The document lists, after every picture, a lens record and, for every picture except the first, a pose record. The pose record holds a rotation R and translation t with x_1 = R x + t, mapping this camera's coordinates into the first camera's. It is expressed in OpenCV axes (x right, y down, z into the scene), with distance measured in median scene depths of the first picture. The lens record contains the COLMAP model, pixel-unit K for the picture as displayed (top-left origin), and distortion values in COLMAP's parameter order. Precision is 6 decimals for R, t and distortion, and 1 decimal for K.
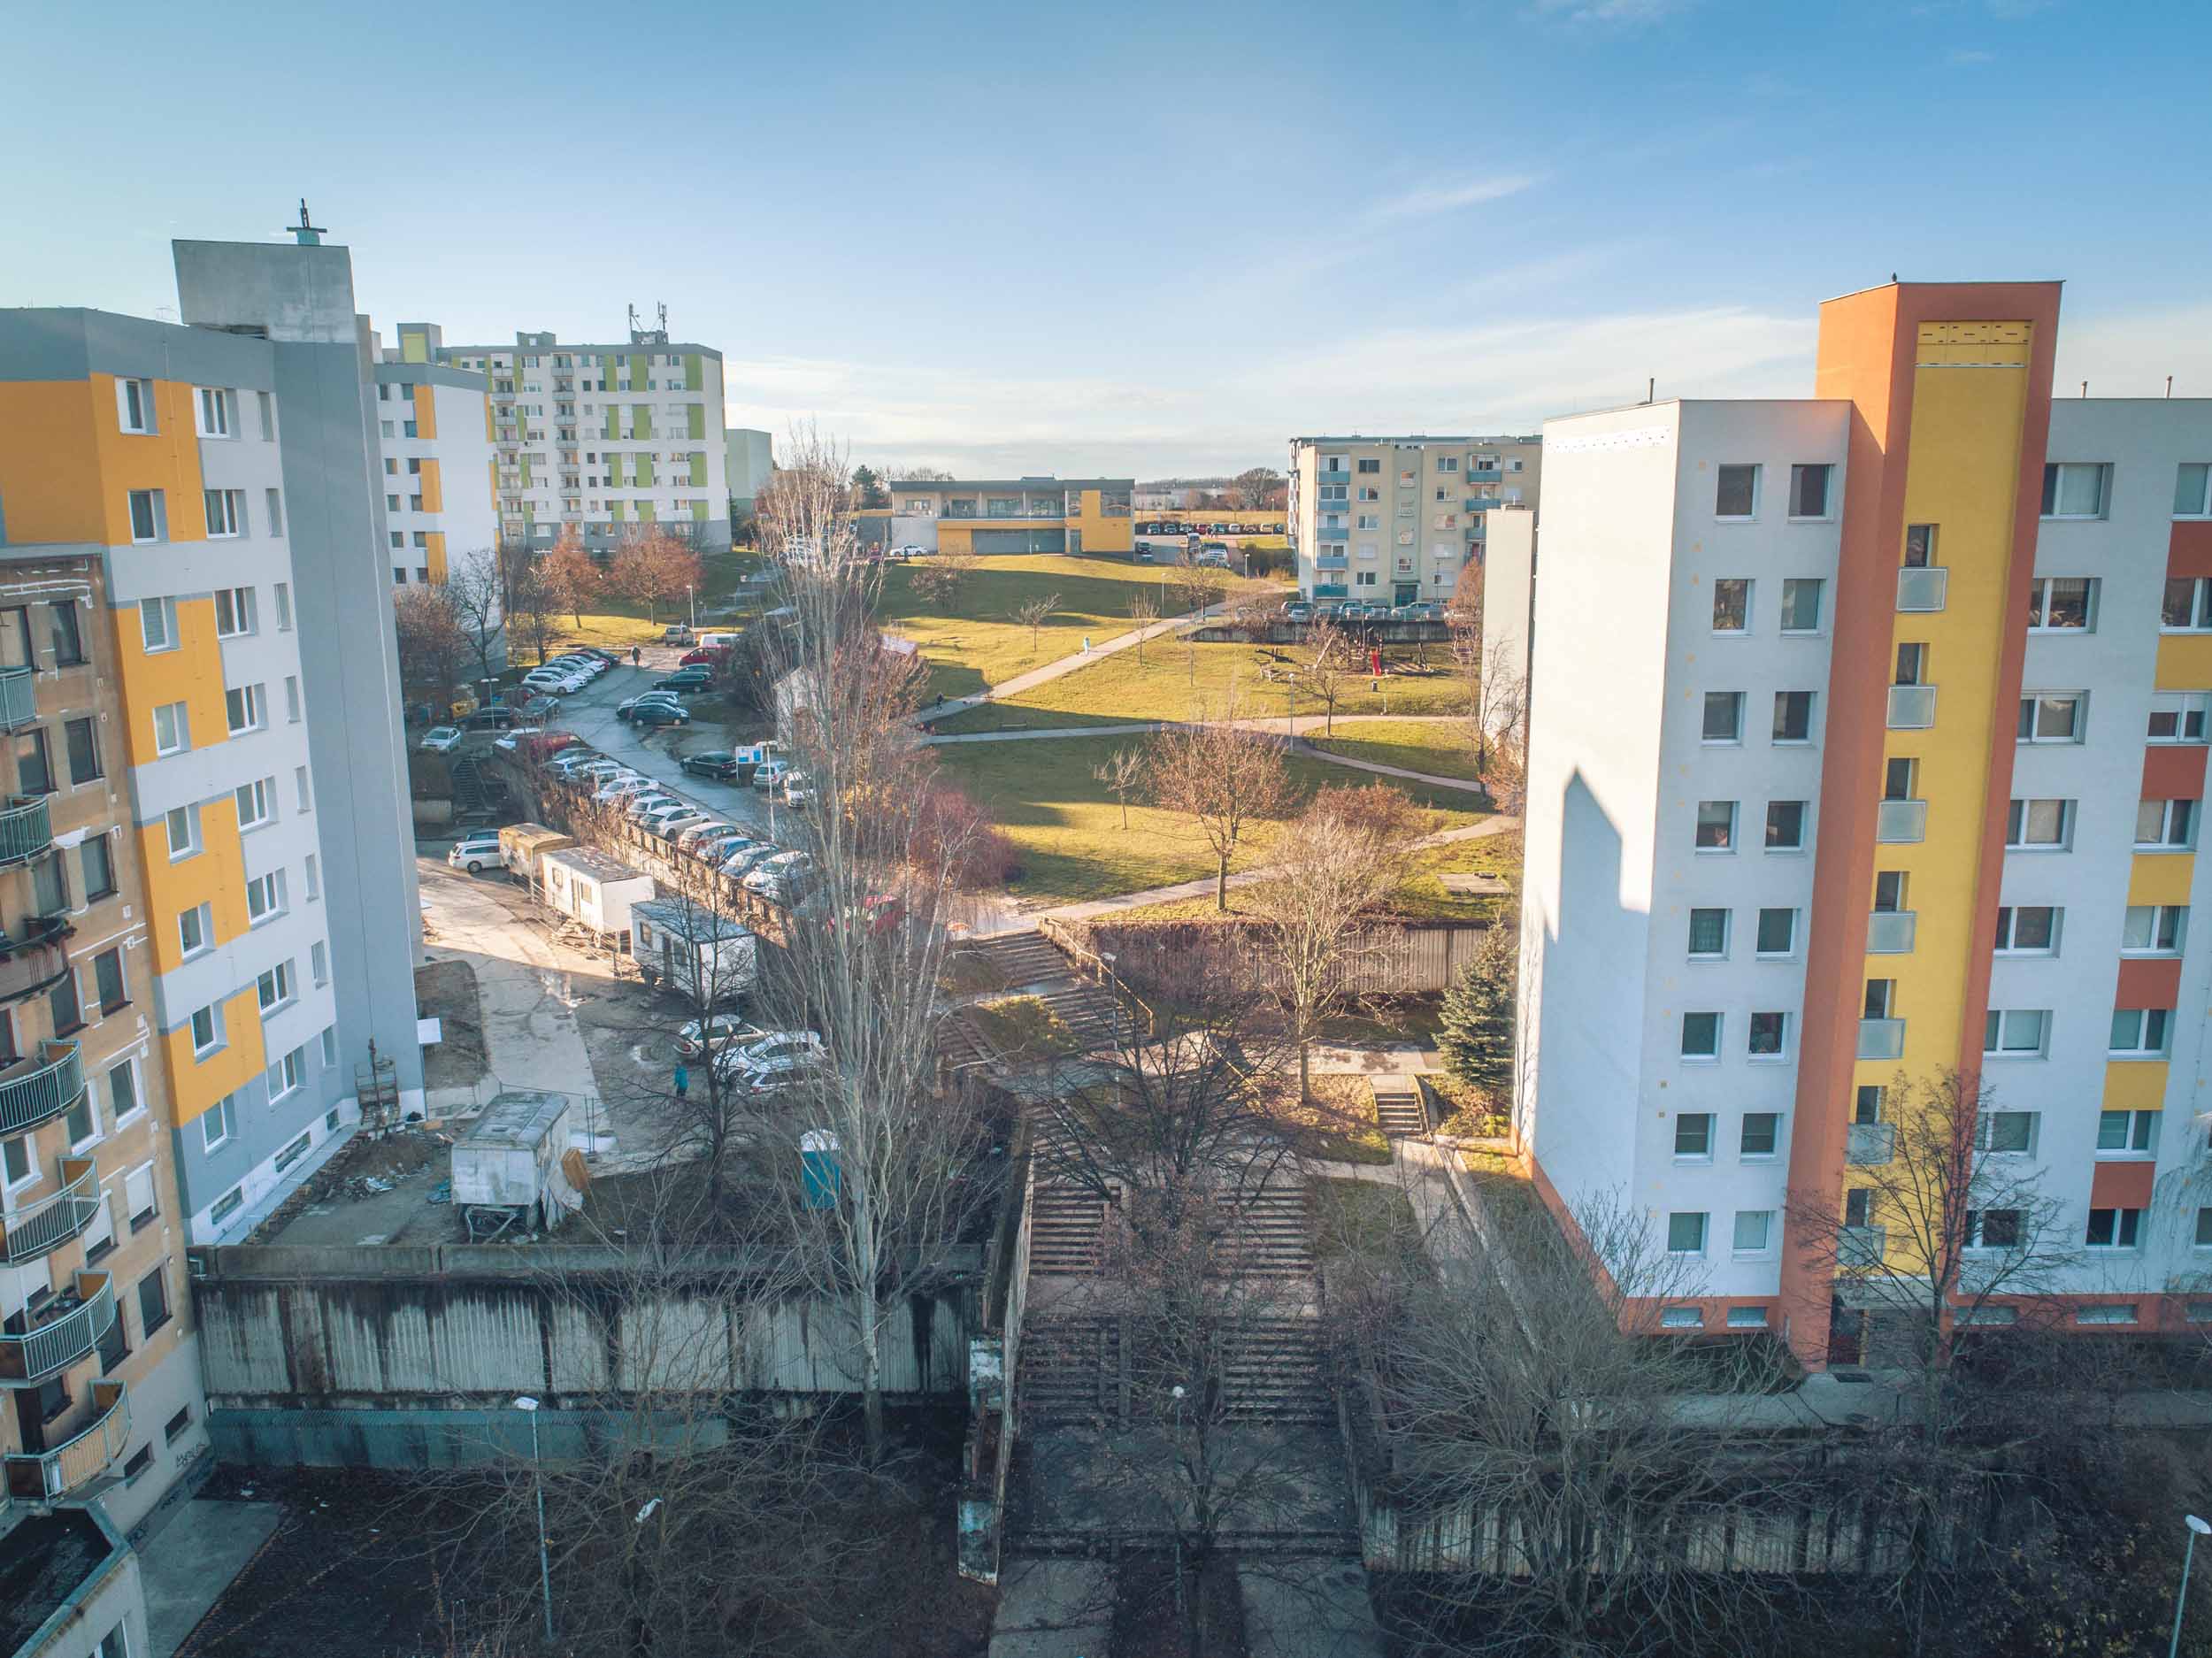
lens RADIAL K [[1663.0, 0, 1104.8], [0, 1663.0, 827.0], [0, 0, 1]] dist [-0.016913, -0.006510]
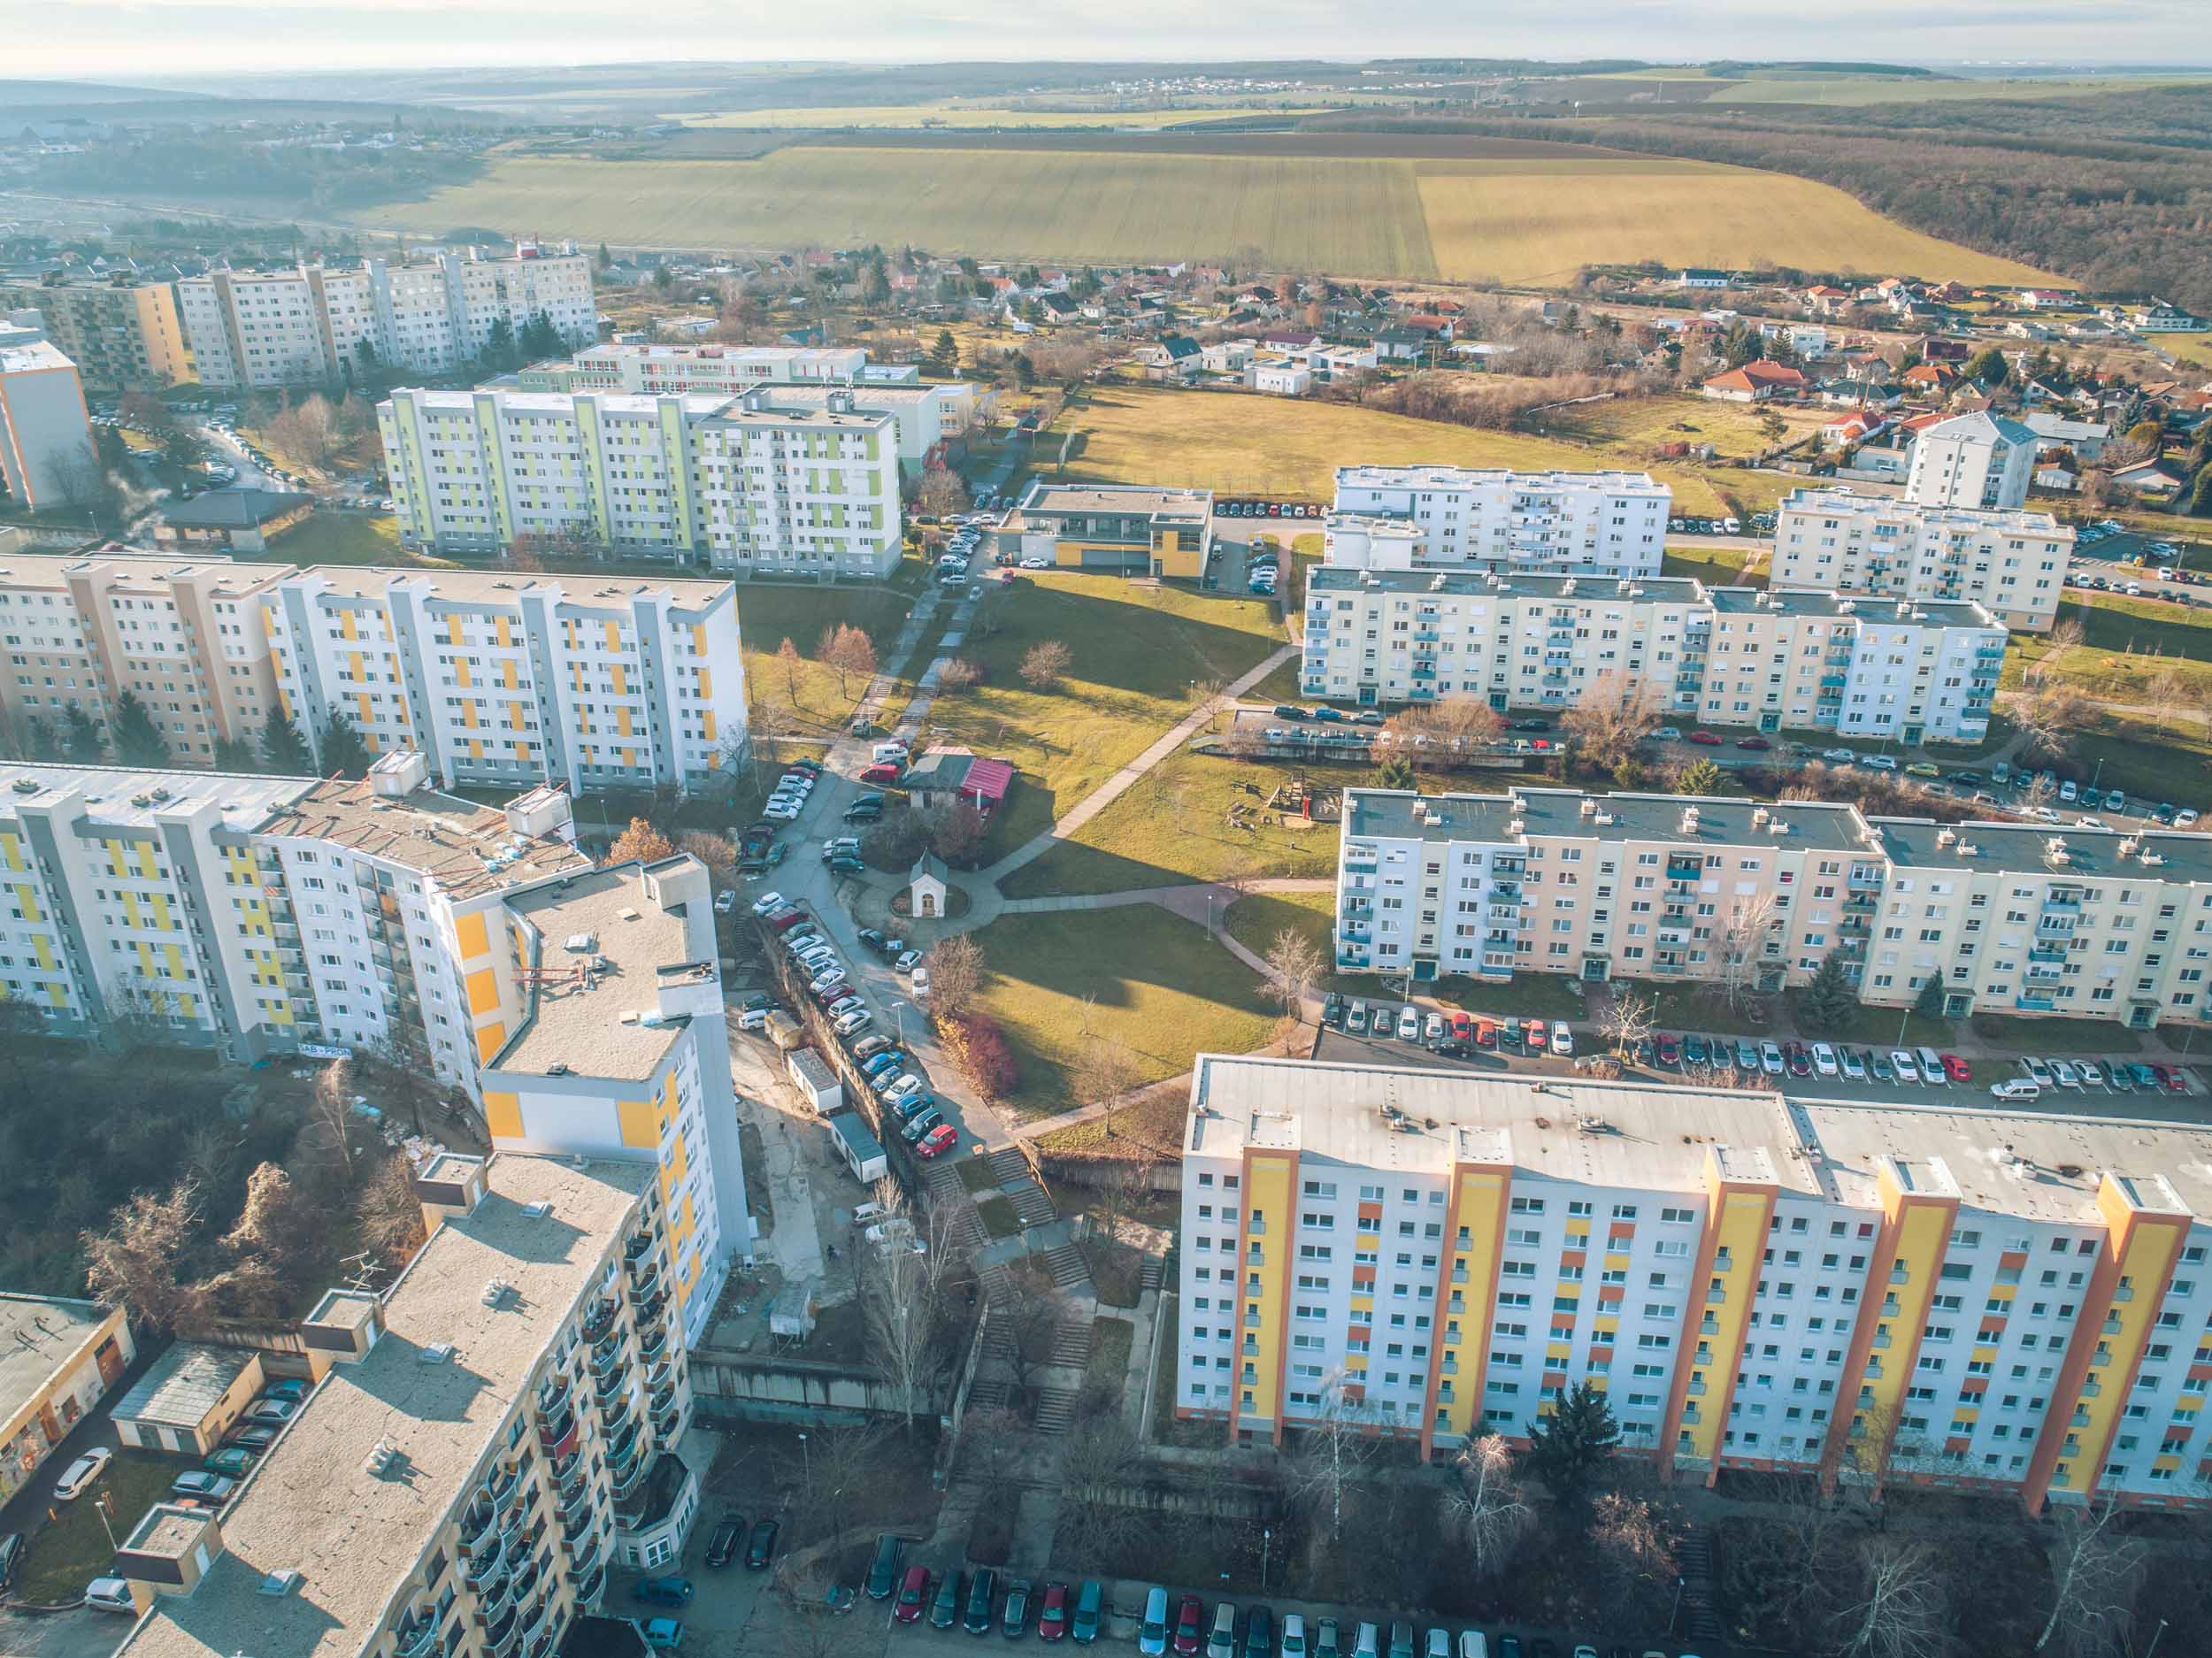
lens RADIAL K [[1663.0, 0, 1104.8], [0, 1663.0, 828.6], [0, 0, 1]] dist [-0.016913, -0.006510]
pose [[0.992406, 0.058995, -0.107939, 0.100811], [-0.030811, 0.968732, 0.246188, -0.311595], [0.119088, -0.240992, 0.963193, -0.342991]]
